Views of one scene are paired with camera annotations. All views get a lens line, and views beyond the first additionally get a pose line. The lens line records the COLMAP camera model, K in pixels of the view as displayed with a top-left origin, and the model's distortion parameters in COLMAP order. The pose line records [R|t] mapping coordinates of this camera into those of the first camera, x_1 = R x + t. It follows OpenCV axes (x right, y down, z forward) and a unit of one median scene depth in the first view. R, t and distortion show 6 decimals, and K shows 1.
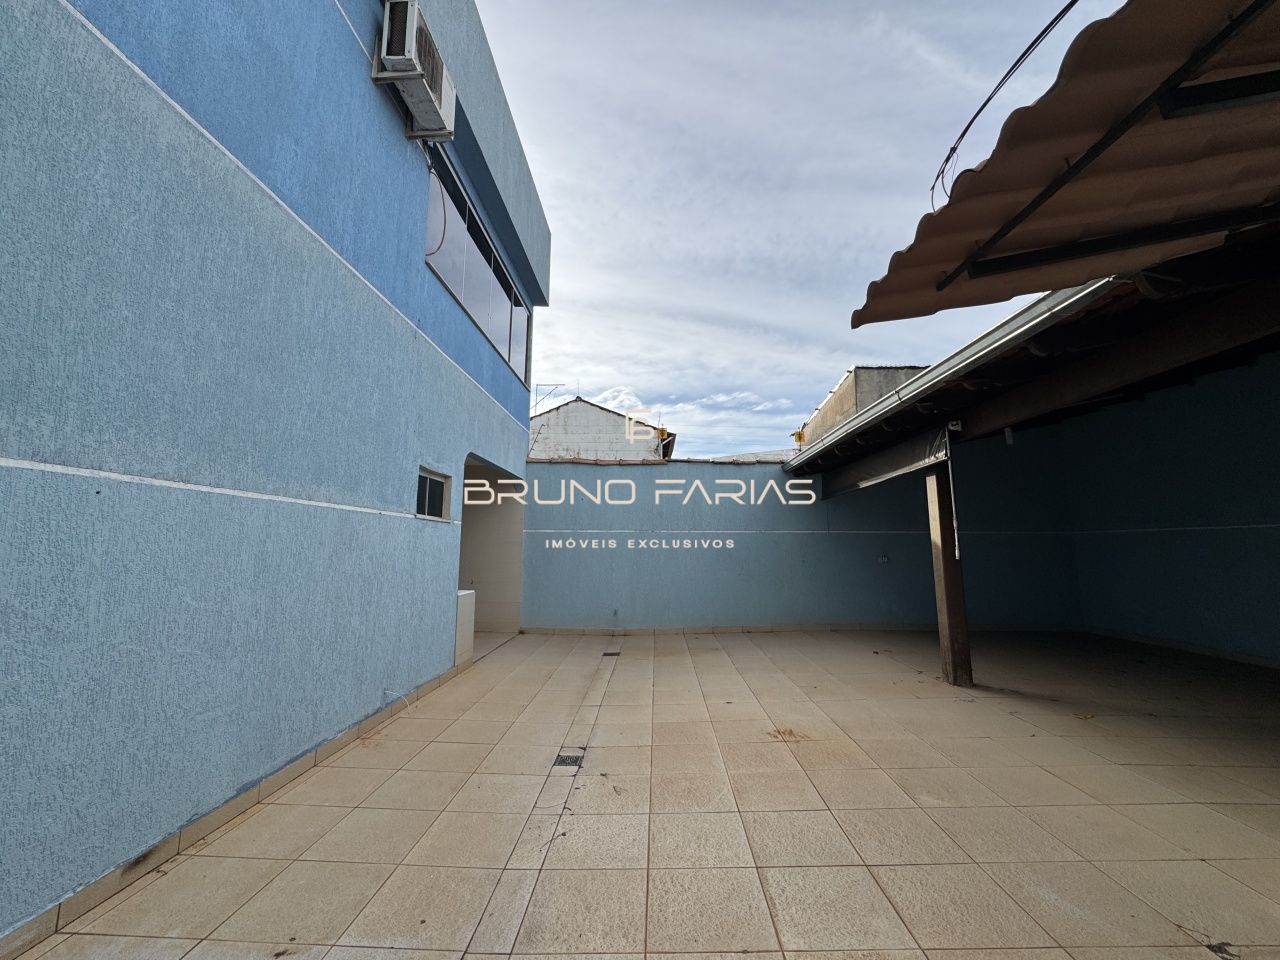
lens RADIAL K [[510.4, 0, 636.7], [0, 510.4, 482.2], [0, 0, 1]] dist [-0.002712, 0.000296]
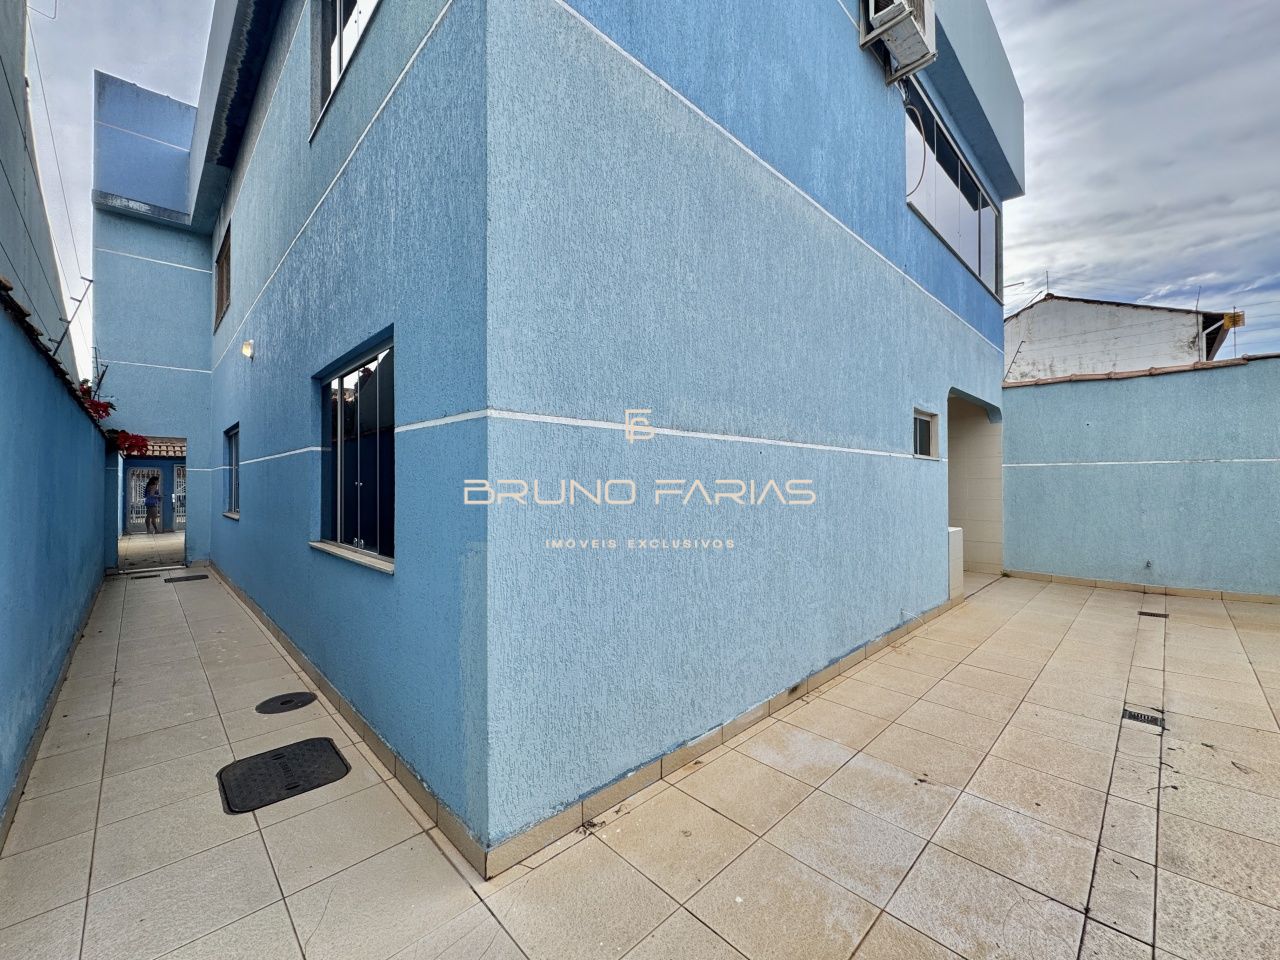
lens RADIAL K [[510.4, 0, 644.1], [0, 510.4, 478.6], [0, 0, 1]] dist [-0.002712, 0.000296]
pose [[0.722953, -0.009722, -0.690828, -0.121887], [0.092526, 0.992256, 0.082864, -0.030857], [0.684673, -0.123826, 0.718255, -0.176812]]
